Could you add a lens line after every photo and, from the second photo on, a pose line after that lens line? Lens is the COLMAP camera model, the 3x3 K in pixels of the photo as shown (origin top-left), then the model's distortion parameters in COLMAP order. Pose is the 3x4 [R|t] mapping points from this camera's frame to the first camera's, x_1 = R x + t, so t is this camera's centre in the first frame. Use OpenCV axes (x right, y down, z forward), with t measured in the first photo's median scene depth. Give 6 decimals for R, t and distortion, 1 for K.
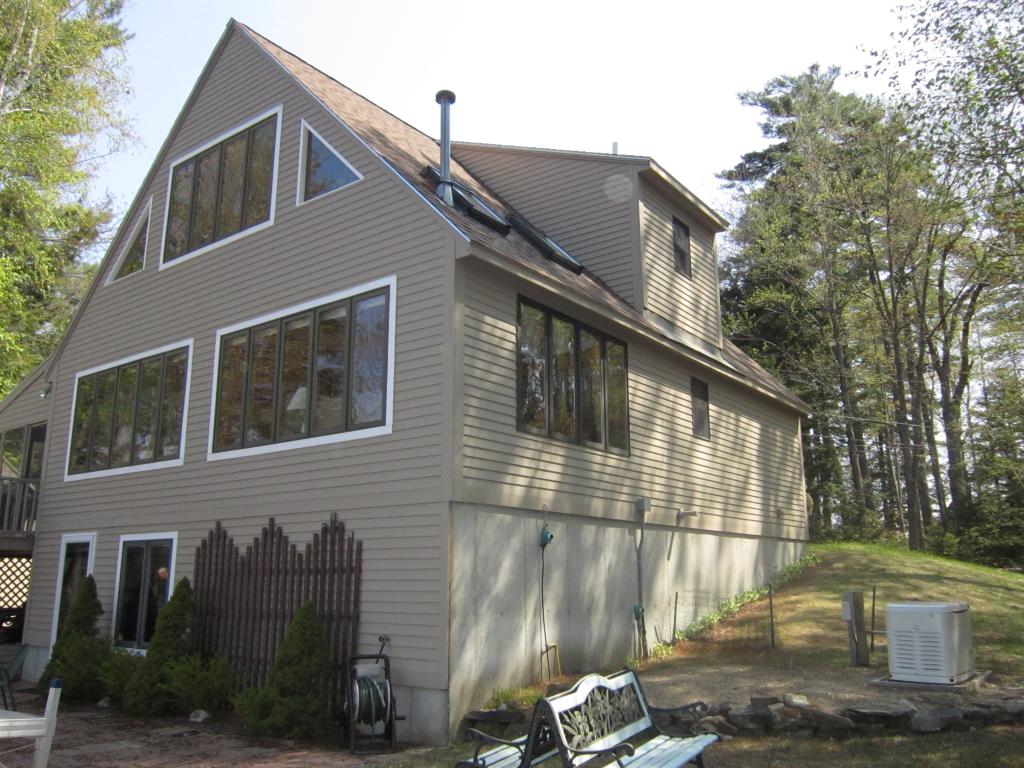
lens RADIAL K [[845.7, 0, 509.3], [0, 845.7, 382.2], [0, 0, 1]] dist [-0.032283, -0.004451]
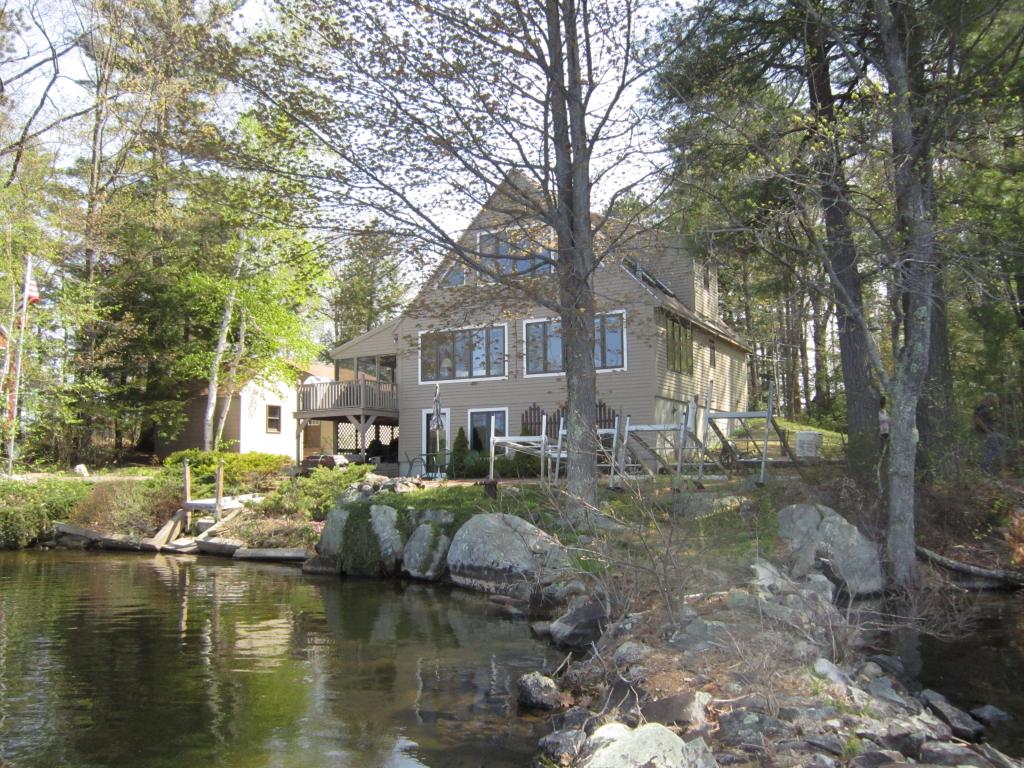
lens RADIAL K [[845.7, 0, 513.3], [0, 845.7, 385.1], [0, 0, 1]] dist [-0.032283, -0.004451]
pose [[0.990341, 0.009332, 0.138341, -0.472649], [-0.027447, 0.991184, 0.129621, -0.126915], [-0.135912, -0.132166, 0.981866, -0.875271]]
